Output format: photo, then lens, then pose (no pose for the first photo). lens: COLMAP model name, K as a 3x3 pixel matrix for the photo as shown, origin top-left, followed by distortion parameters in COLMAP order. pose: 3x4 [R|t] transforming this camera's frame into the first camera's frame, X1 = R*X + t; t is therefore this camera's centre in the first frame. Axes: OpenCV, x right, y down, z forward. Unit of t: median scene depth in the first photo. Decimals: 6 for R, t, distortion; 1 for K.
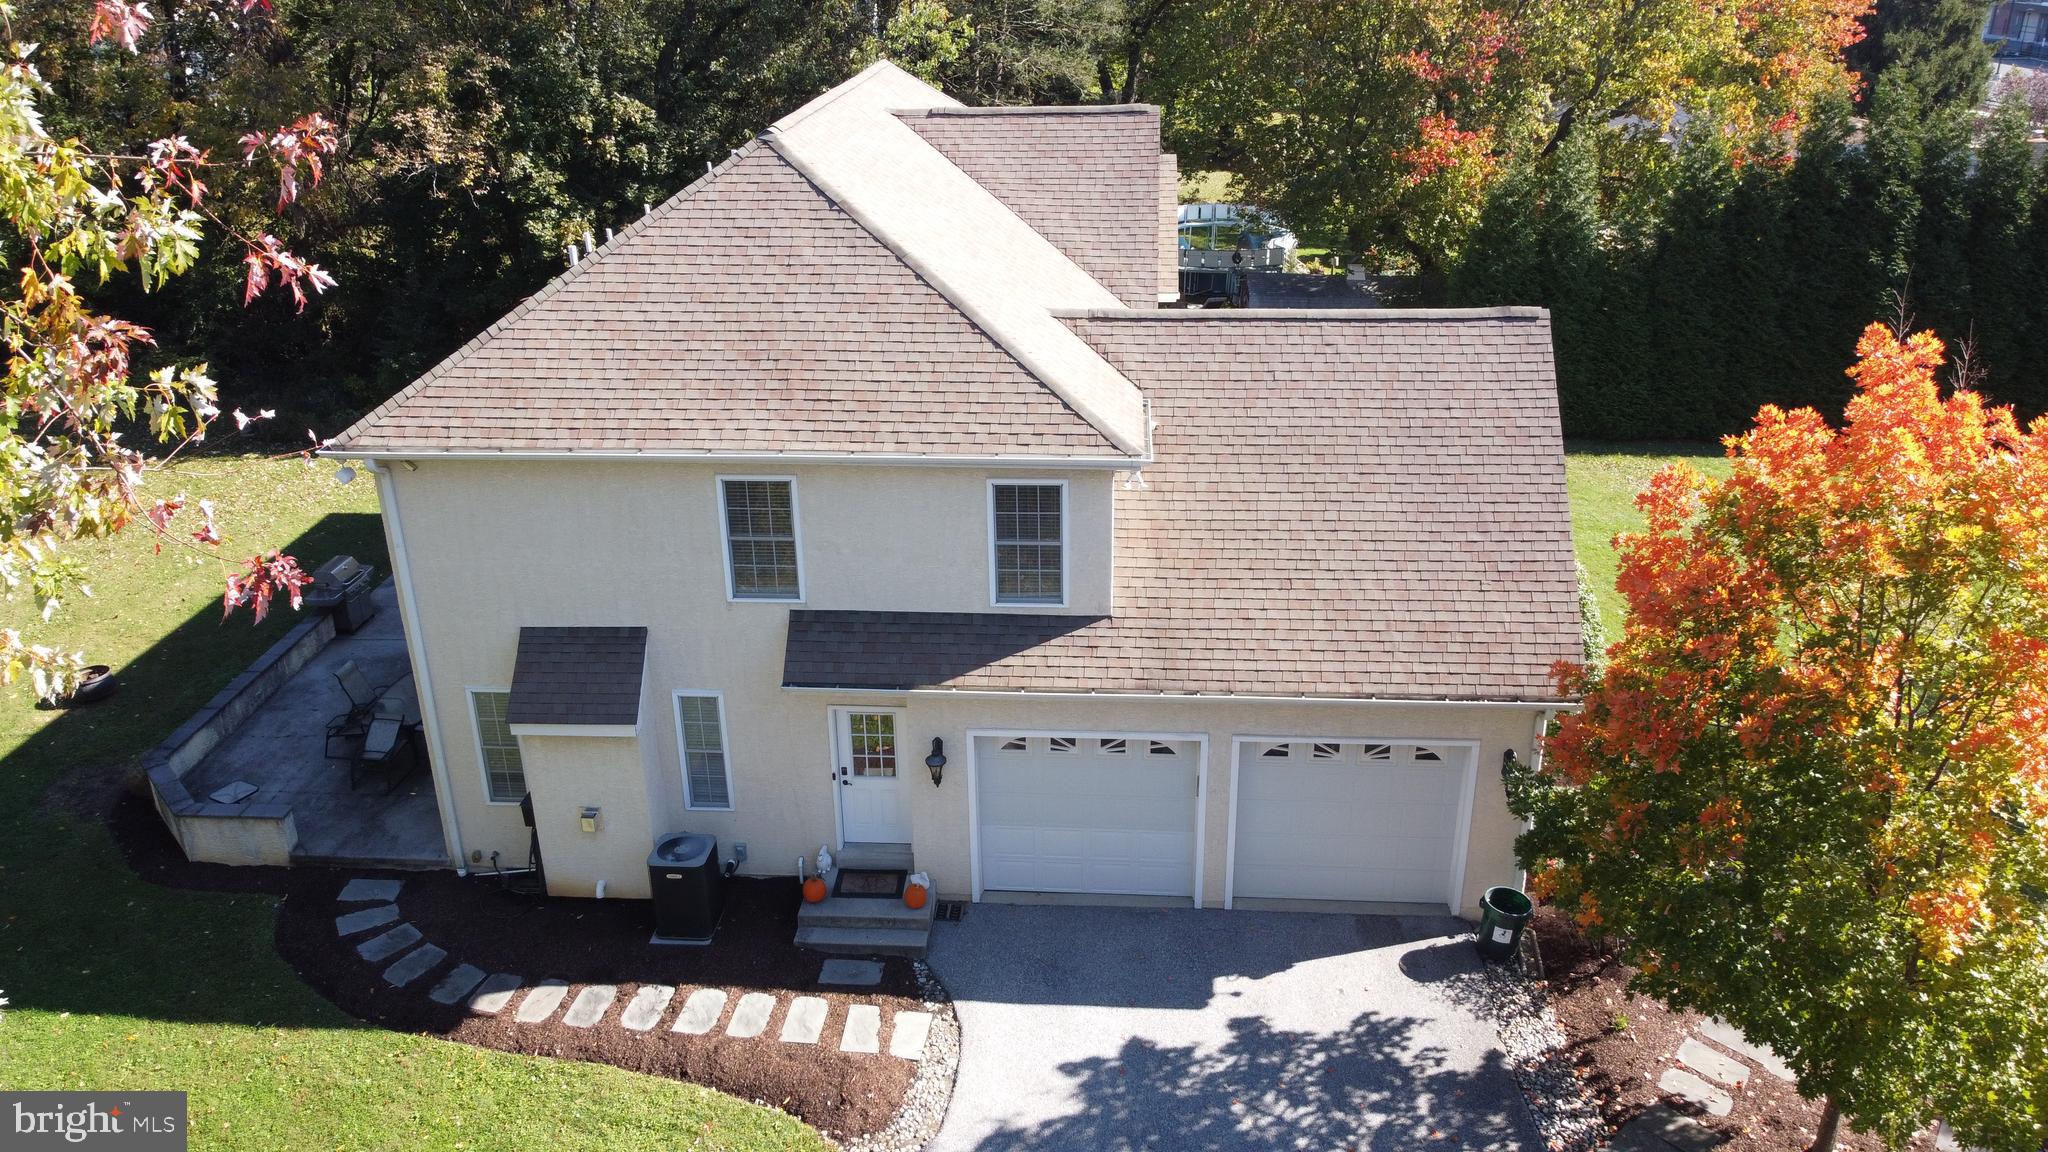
lens RADIAL K [[1519.3, 0, 1024.0], [0, 1519.3, 576.0], [0, 0, 1]] dist [0.015498, -0.038654]
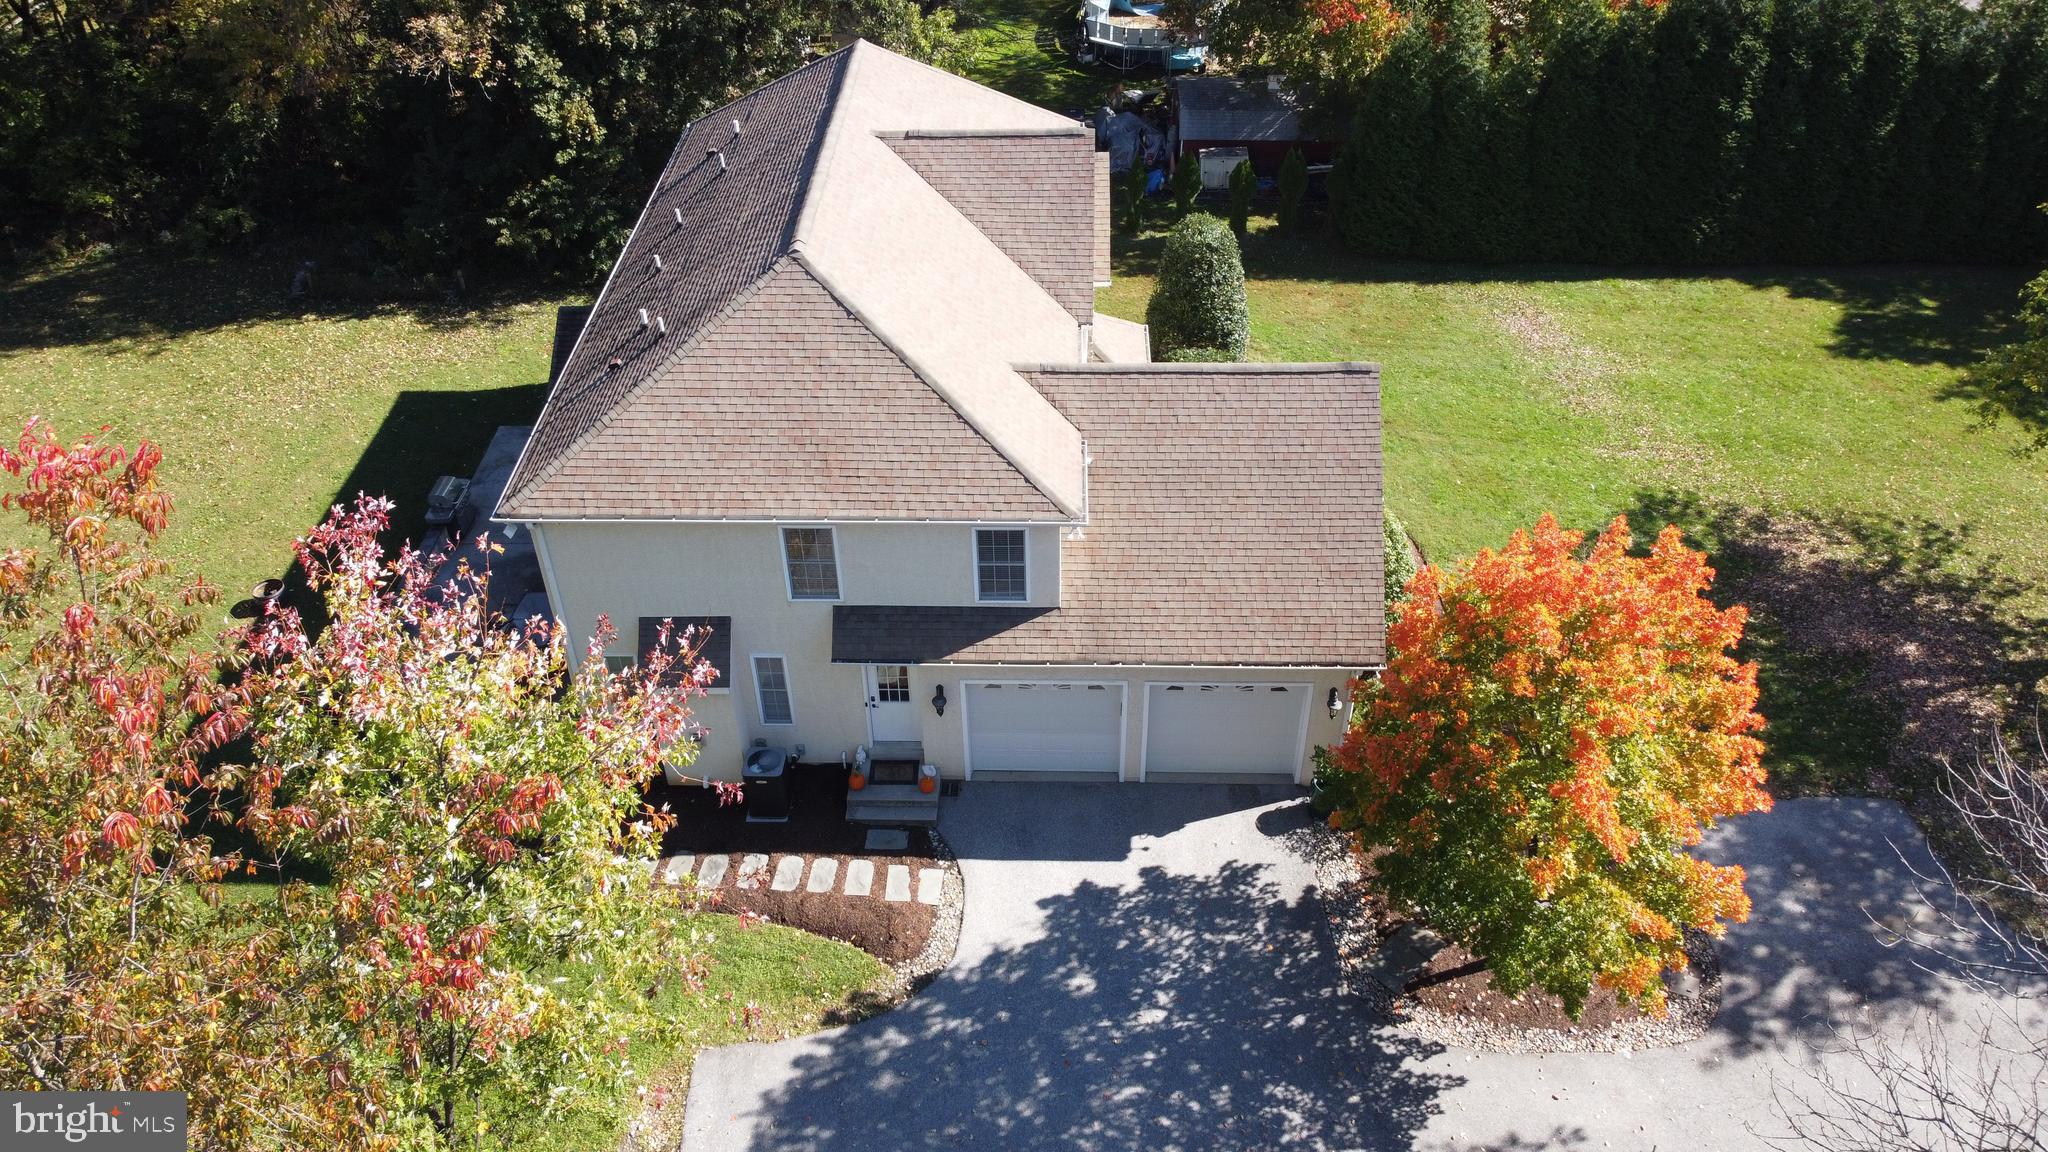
lens RADIAL K [[1519.3, 0, 1024.0], [0, 1519.3, 576.0], [0, 0, 1]] dist [0.015498, -0.038654]
pose [[0.999182, -0.025239, 0.031588, -0.020788], [0.015935, 0.963826, 0.266054, -0.384532], [-0.037160, -0.265333, 0.963440, -0.367008]]
